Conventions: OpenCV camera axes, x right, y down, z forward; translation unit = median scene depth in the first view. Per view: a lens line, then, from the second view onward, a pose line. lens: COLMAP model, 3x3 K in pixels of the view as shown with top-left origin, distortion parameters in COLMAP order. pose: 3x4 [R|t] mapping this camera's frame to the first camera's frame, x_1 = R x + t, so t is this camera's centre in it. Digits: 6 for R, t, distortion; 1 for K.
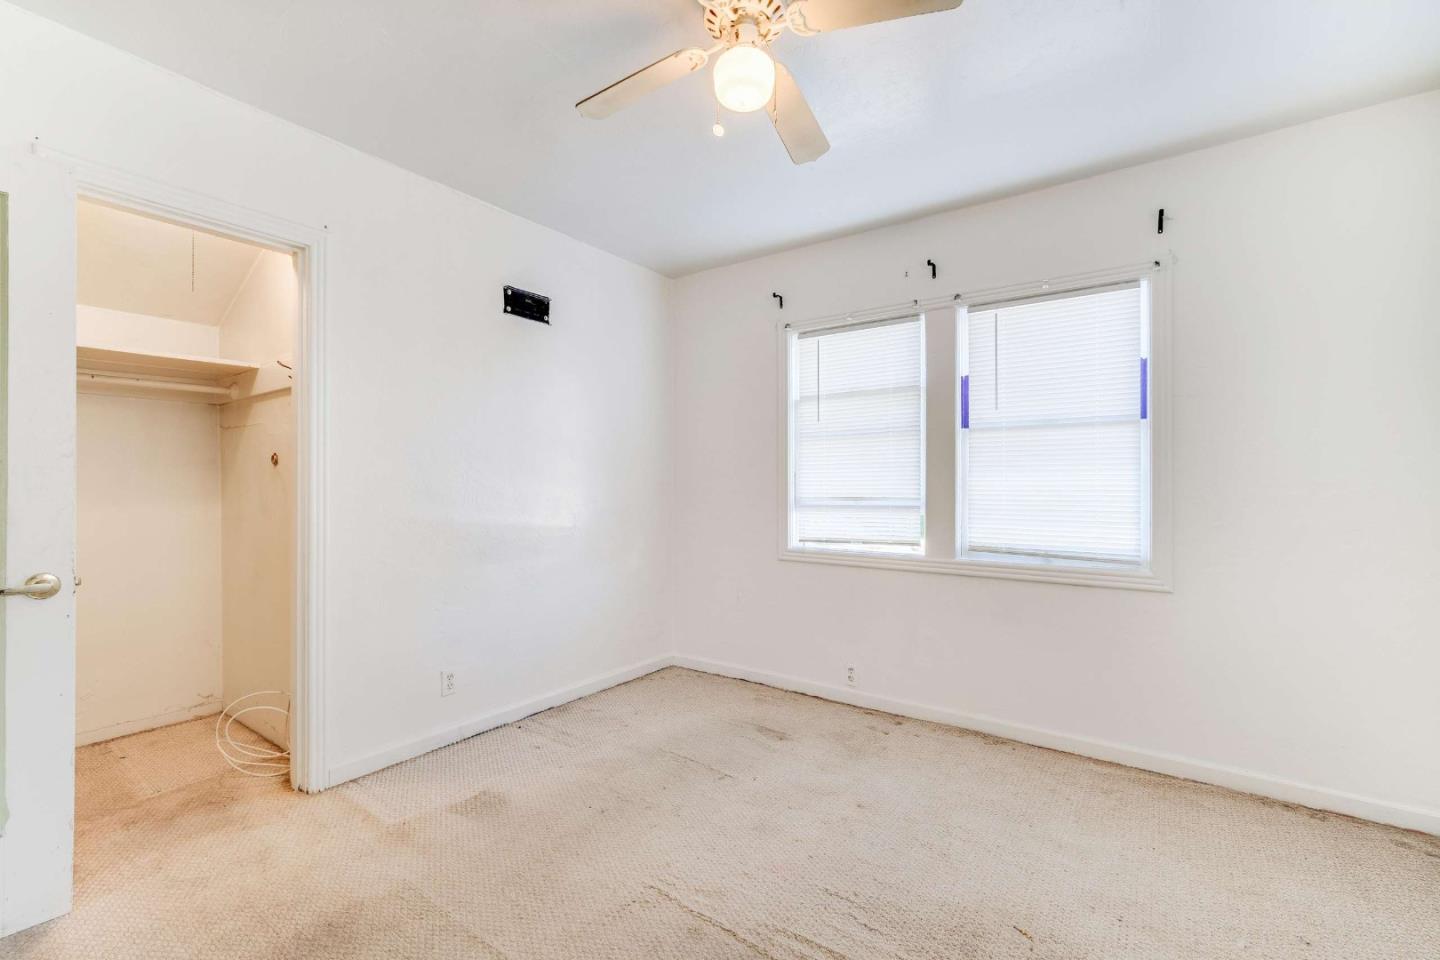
lens RADIAL K [[622.2, 0, 715.2], [0, 622.2, 477.2], [0, 0, 1]] dist [-0.001753, 0.000916]
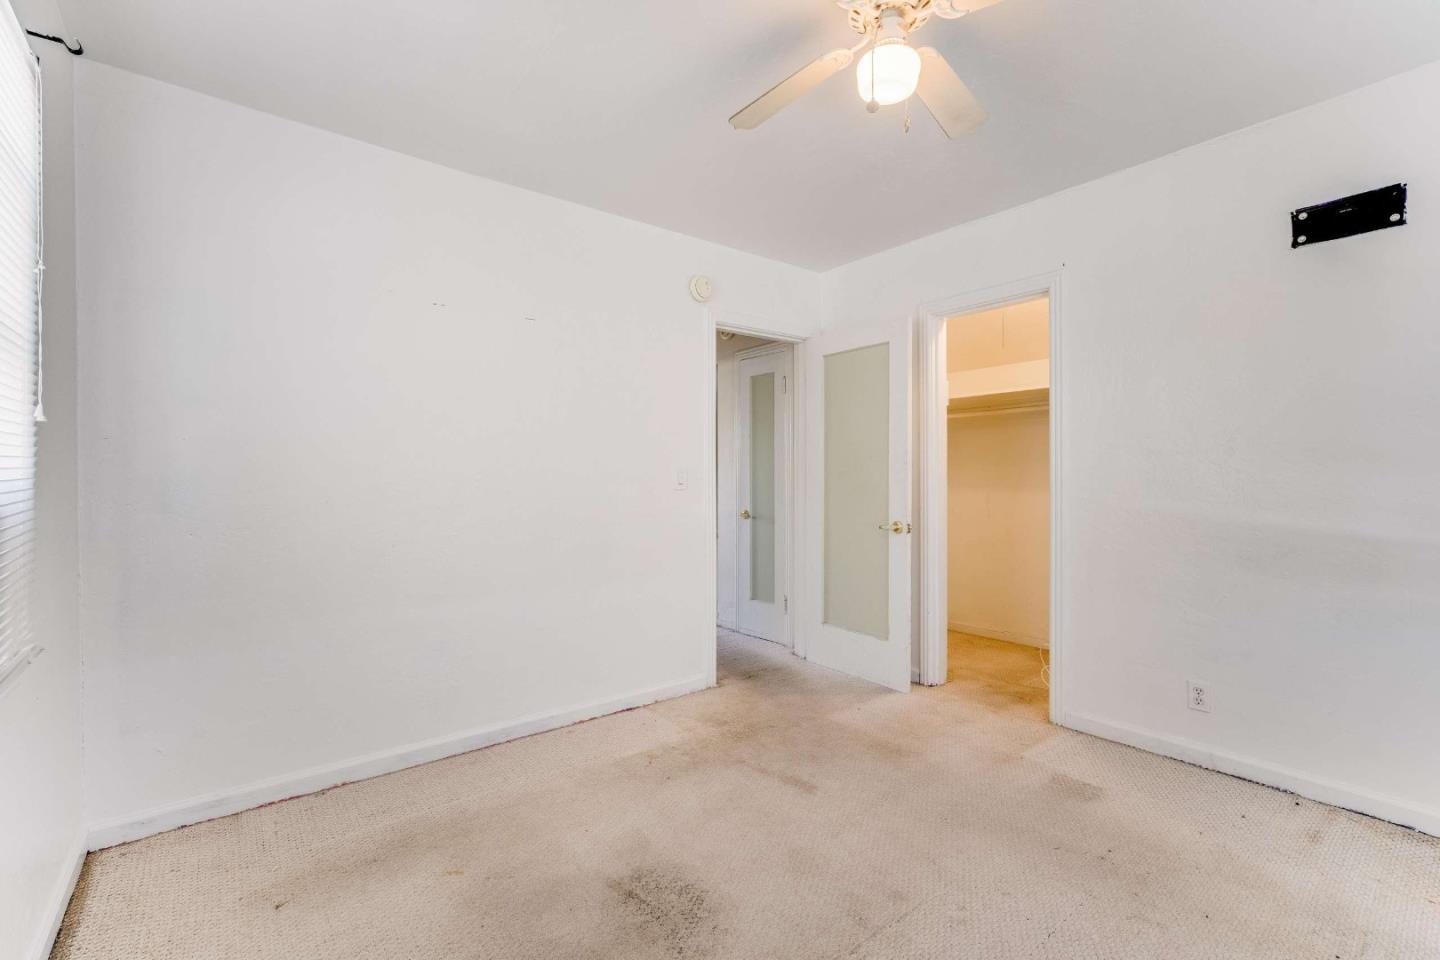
lens RADIAL K [[622.2, 0, 715.2], [0, 622.2, 477.2], [0, 0, 1]] dist [-0.001753, 0.000916]
pose [[-0.262968, -0.003153, -0.964800, 0.737209], [0.013044, 0.999892, -0.006823, 0.012364], [0.964716, -0.014379, -0.262898, 0.674603]]
